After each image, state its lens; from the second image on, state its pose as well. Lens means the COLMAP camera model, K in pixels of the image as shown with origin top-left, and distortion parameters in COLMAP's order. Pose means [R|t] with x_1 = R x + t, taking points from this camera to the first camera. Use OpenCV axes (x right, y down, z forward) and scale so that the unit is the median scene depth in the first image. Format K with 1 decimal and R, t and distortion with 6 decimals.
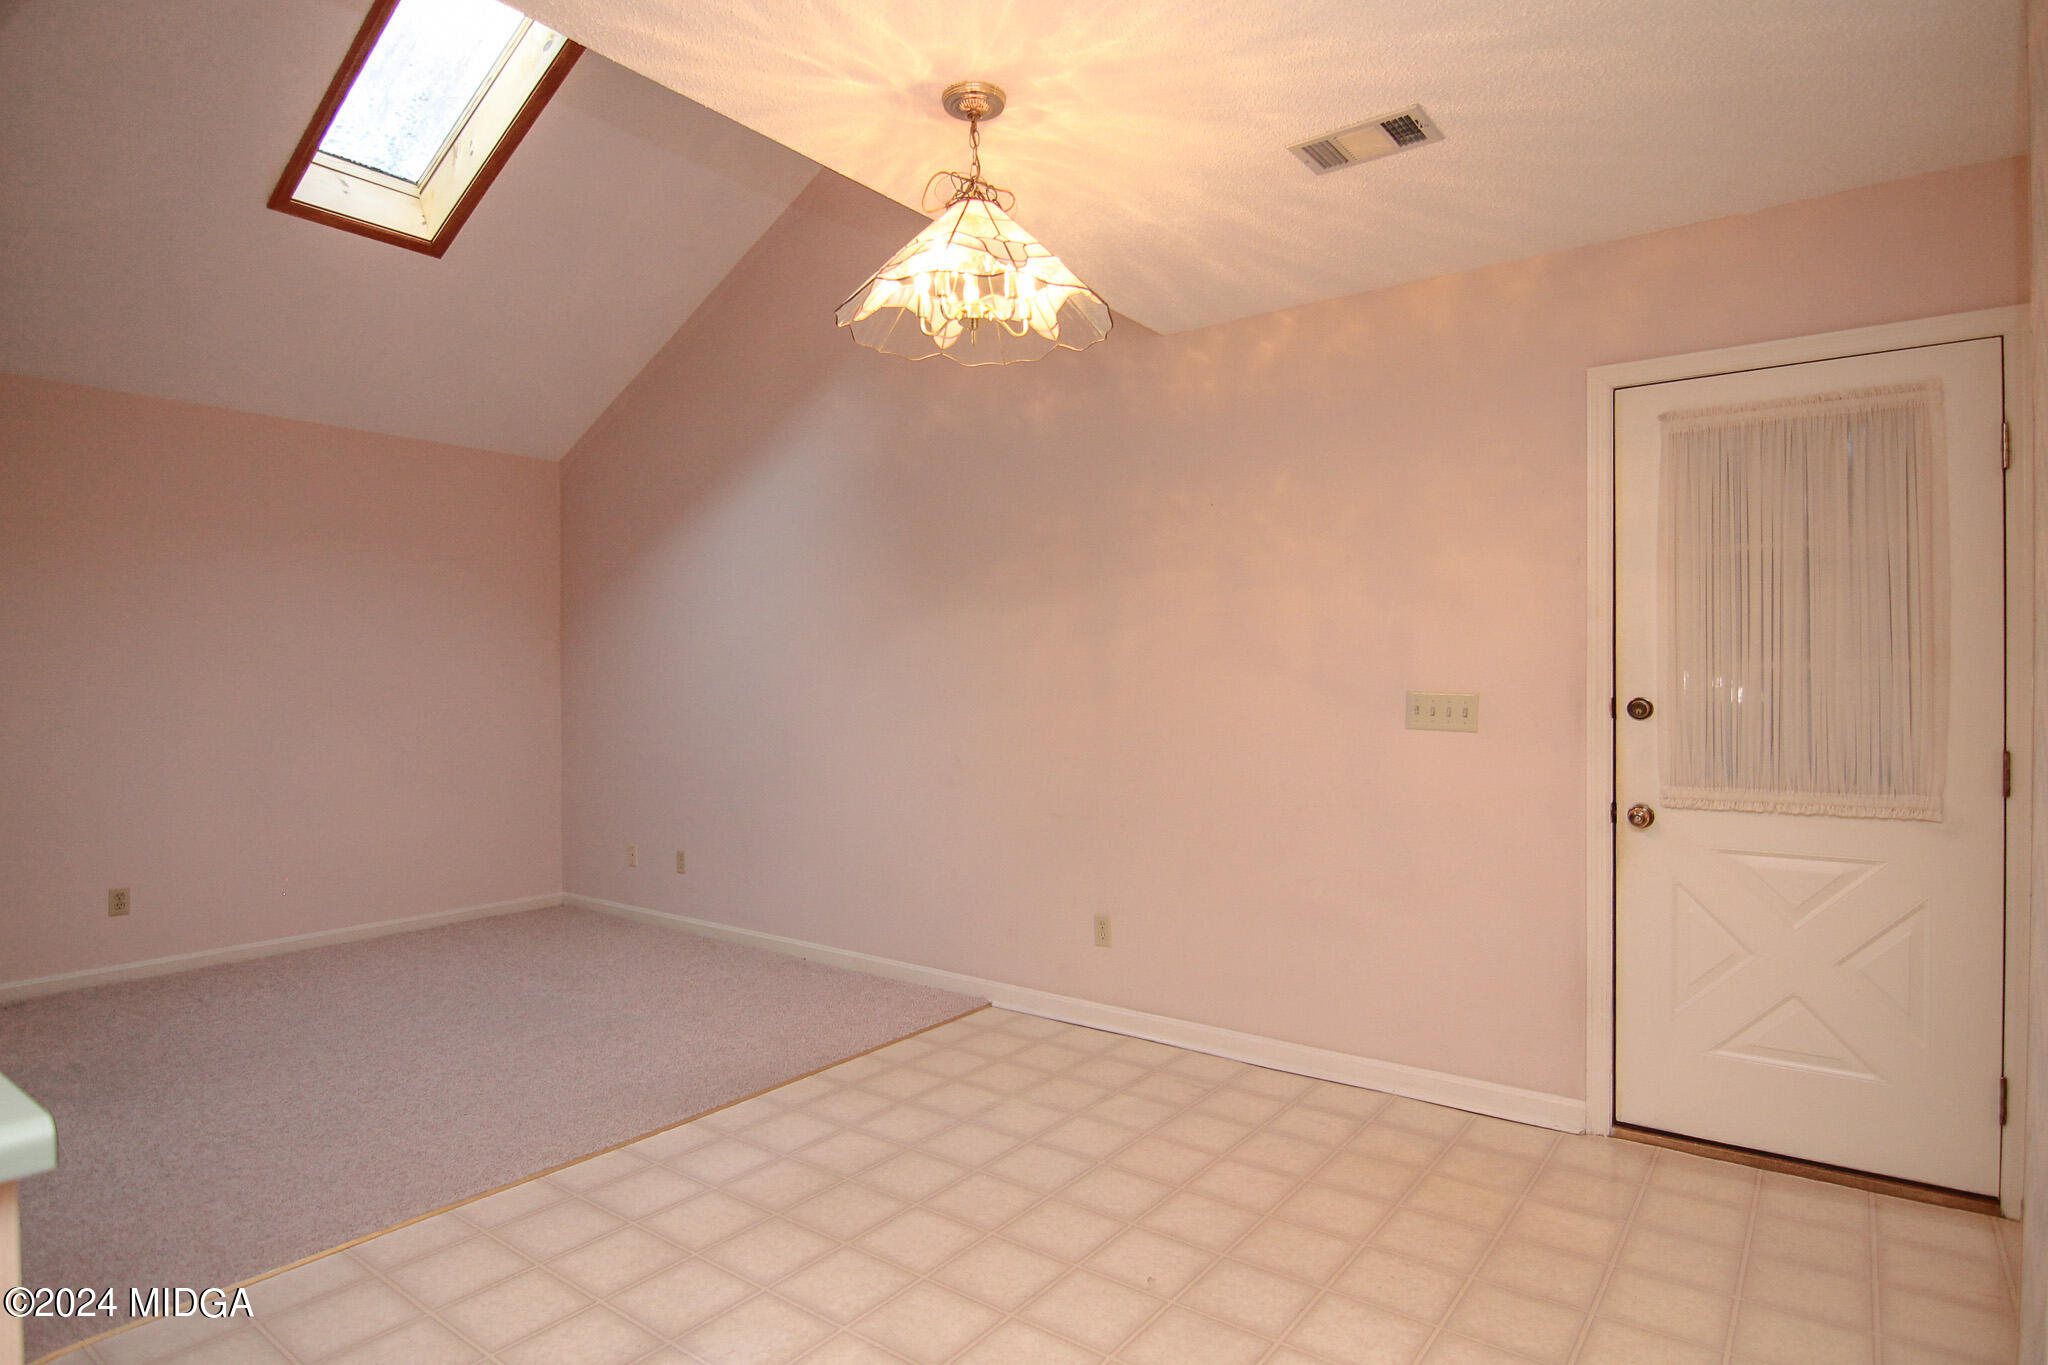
lens RADIAL K [[1074.9, 0, 1033.9], [0, 1074.9, 679.1], [0, 0, 1]] dist [-0.003073, -0.019107]
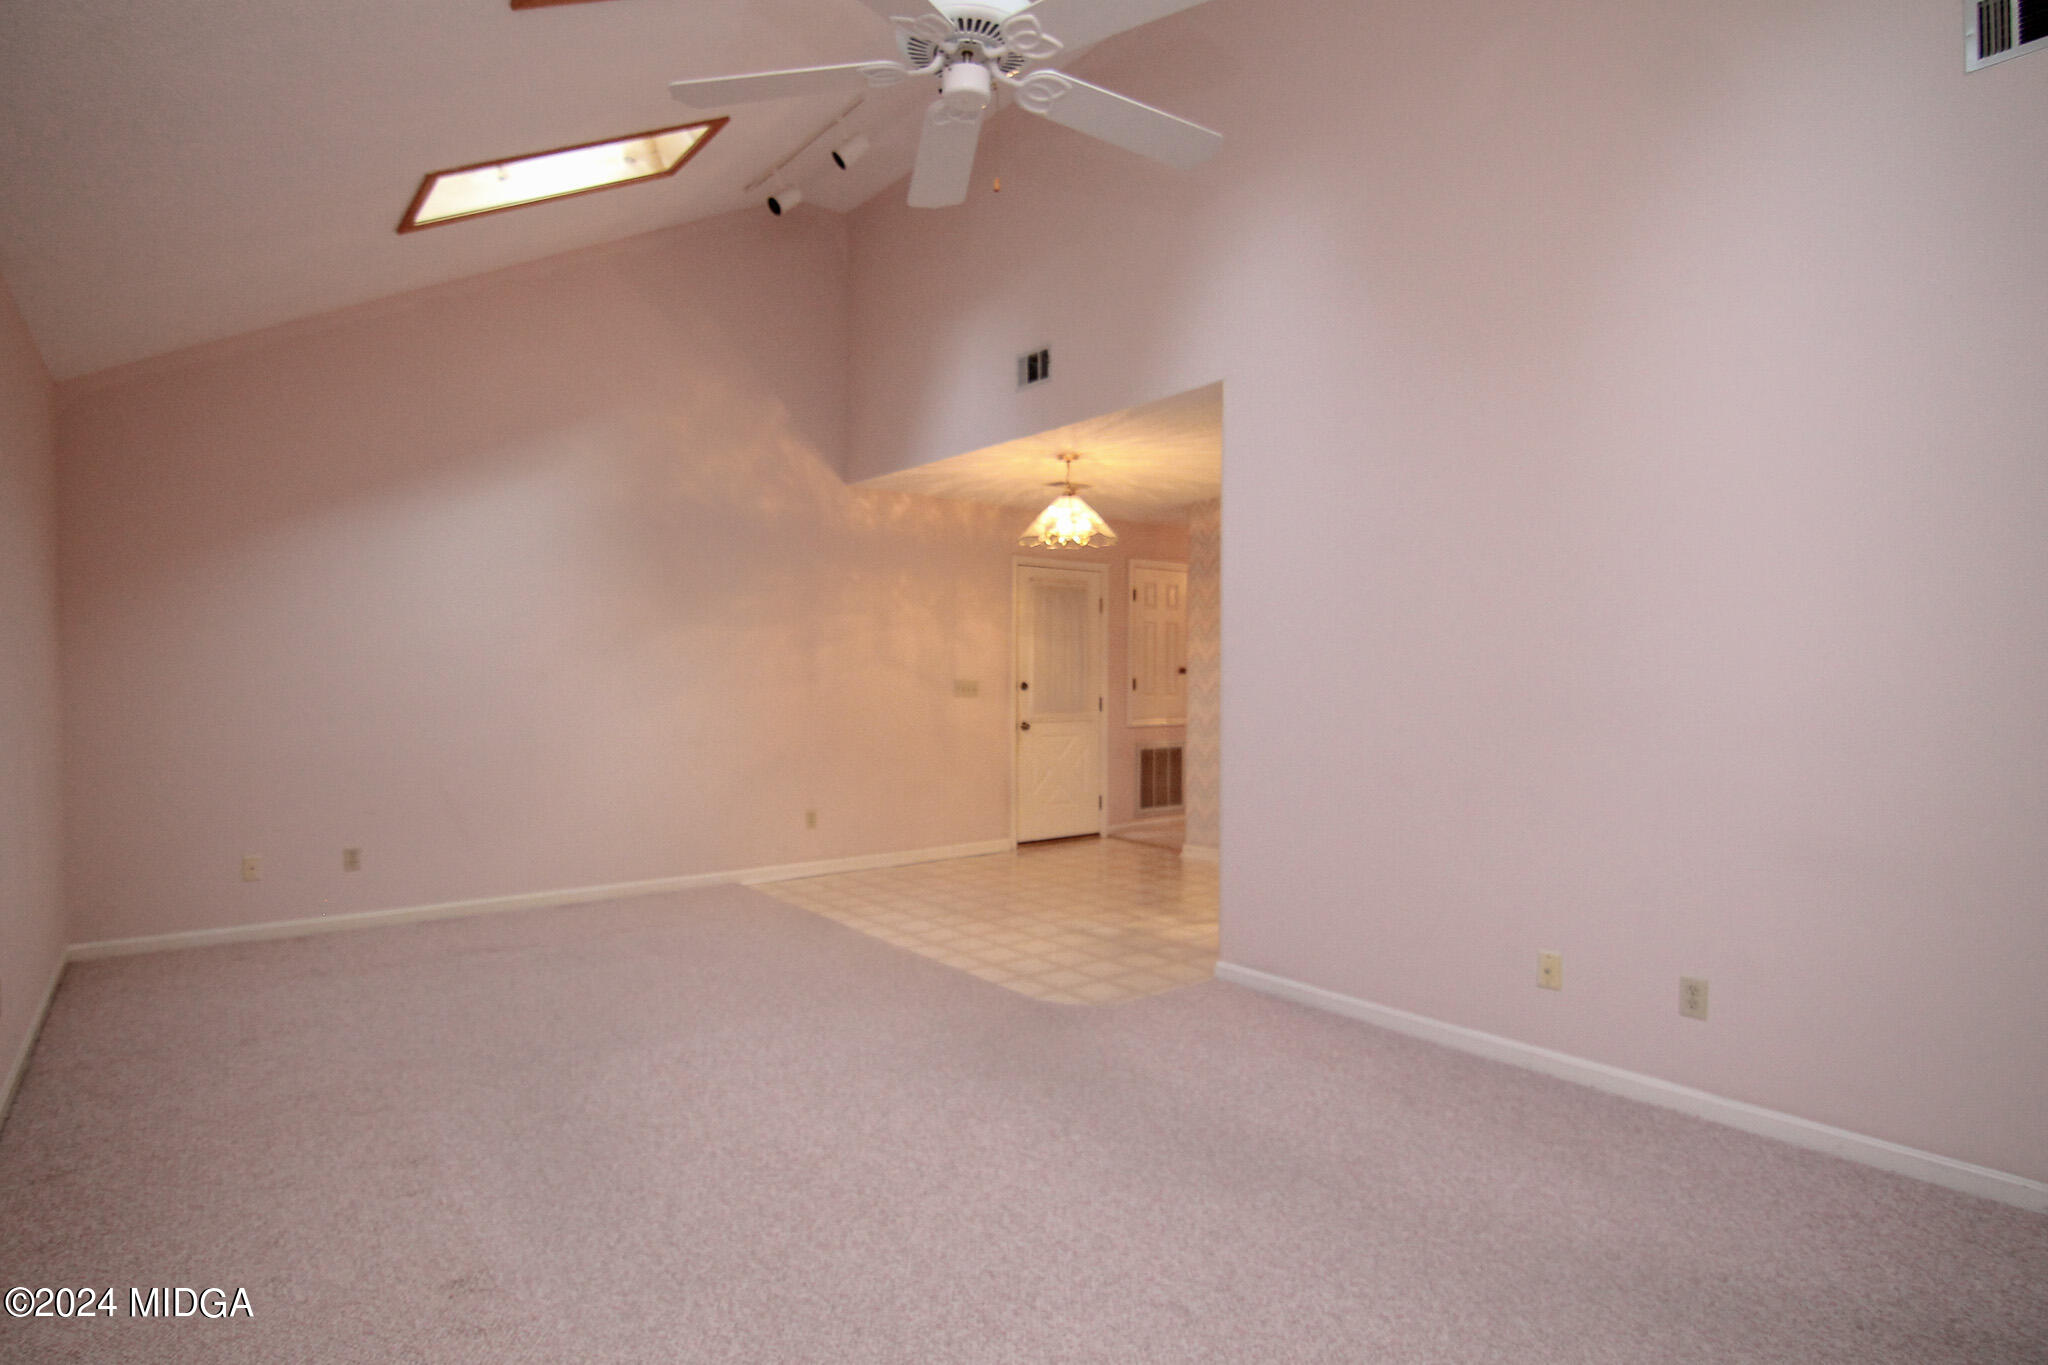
lens RADIAL K [[1074.9, 0, 1033.9], [0, 1074.9, 679.1], [0, 0, 1]] dist [-0.003073, -0.019107]
pose [[0.264620, -0.003208, 0.964347, -2.123029], [-0.006653, 0.999965, 0.005152, -0.003450], [-0.964330, -0.007779, 0.264589, 0.284302]]
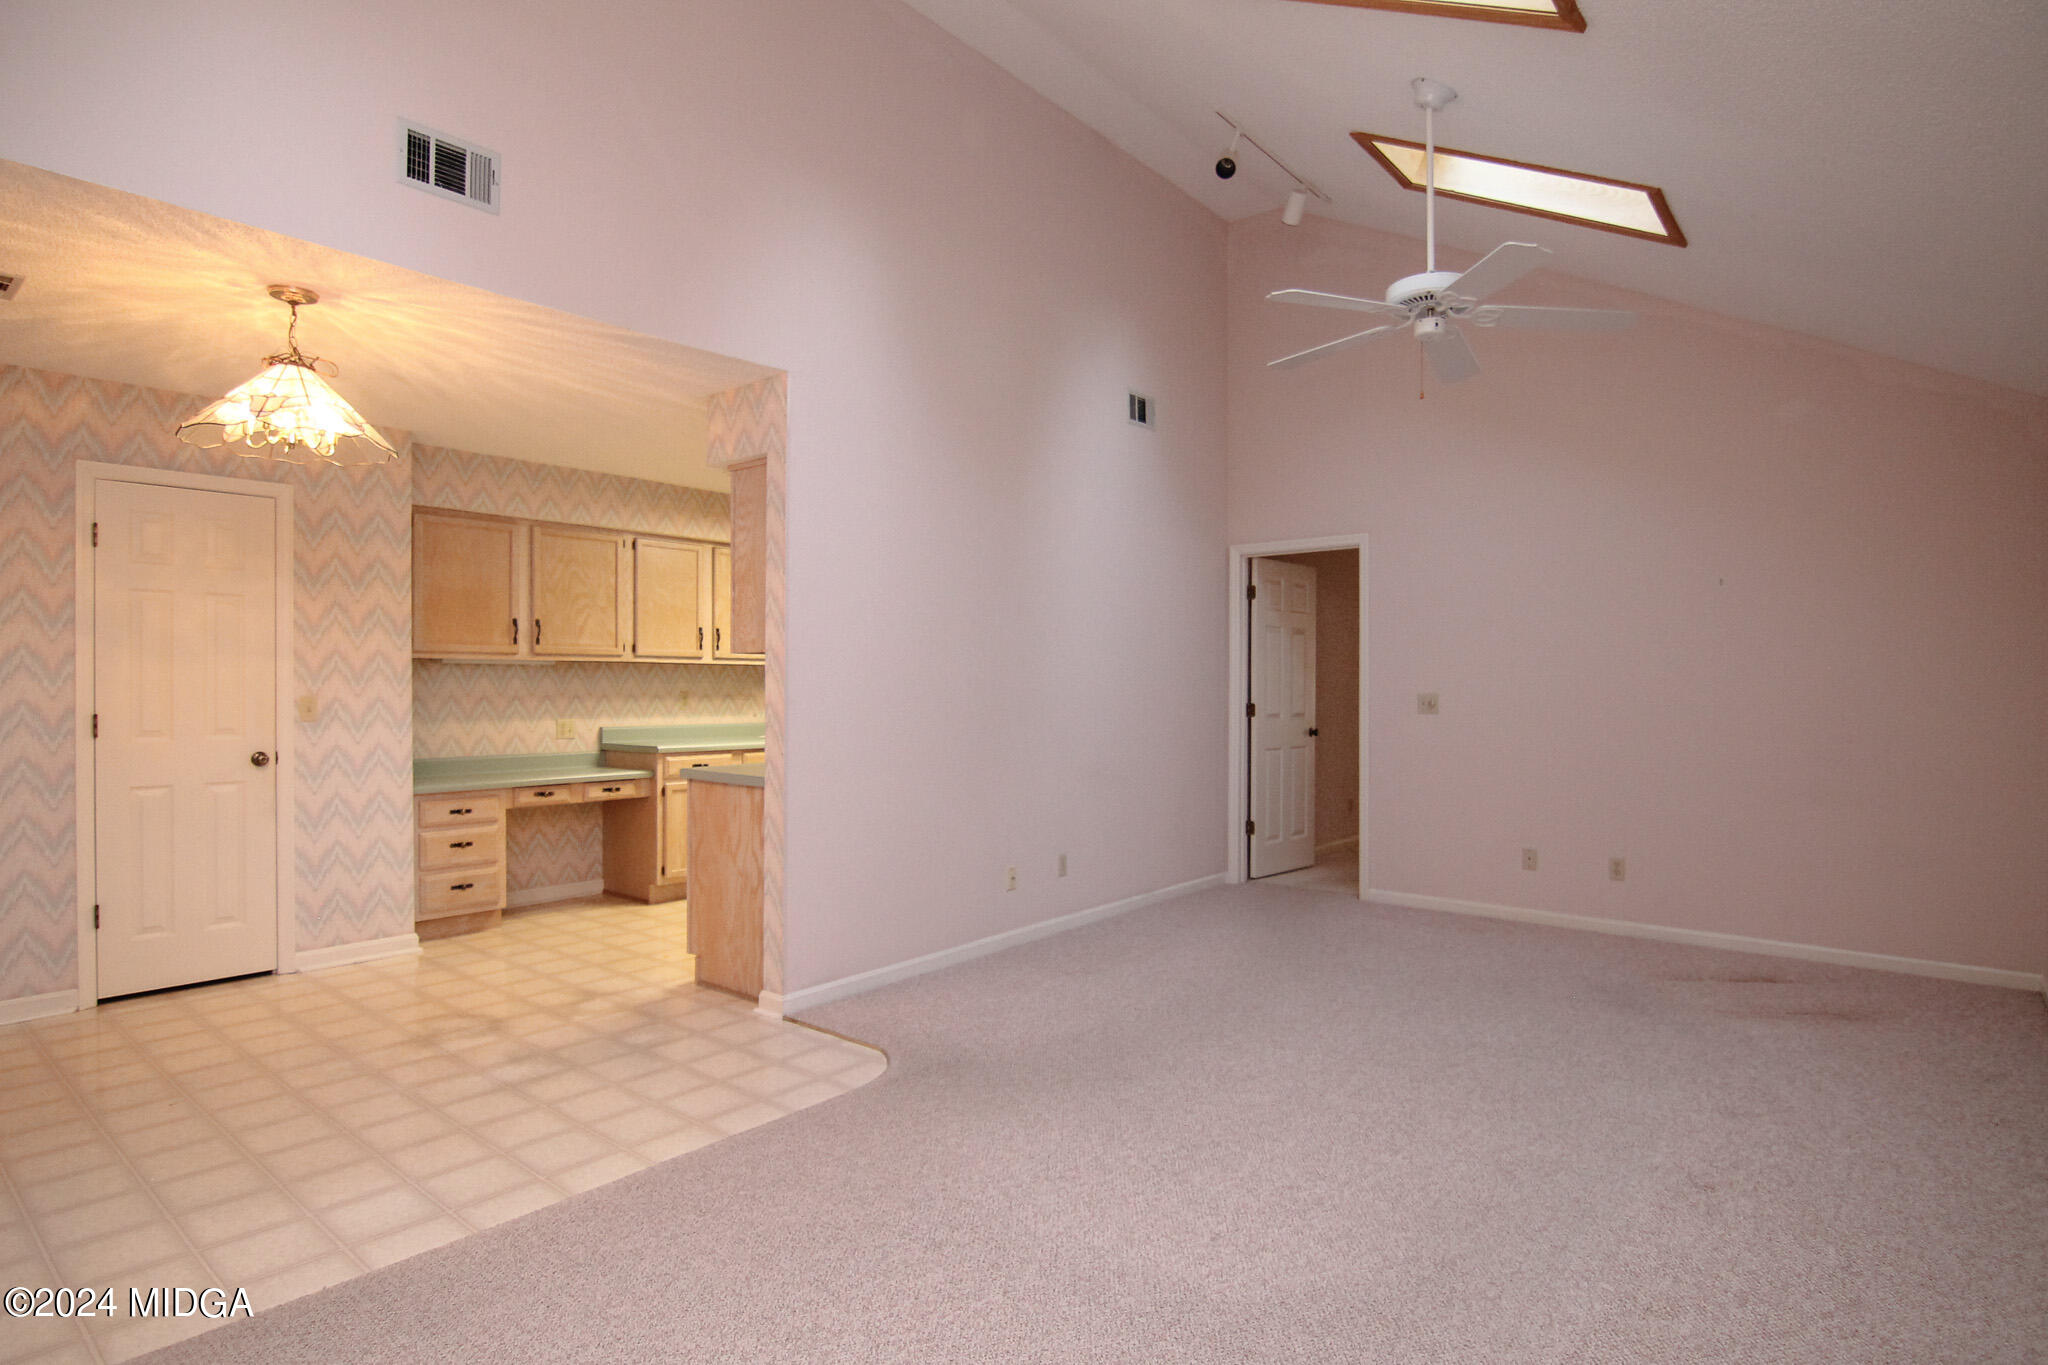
lens RADIAL K [[1069.1, 0, 1014.1], [0, 1069.1, 687.4], [0, 0, 1]] dist [-0.026277, -0.001539]
pose [[-0.998284, -0.000065, 0.058555, -0.899153], [-0.000154, 0.999999, -0.001507, -0.001030], [-0.058555, -0.001513, -0.998283, 1.902262]]
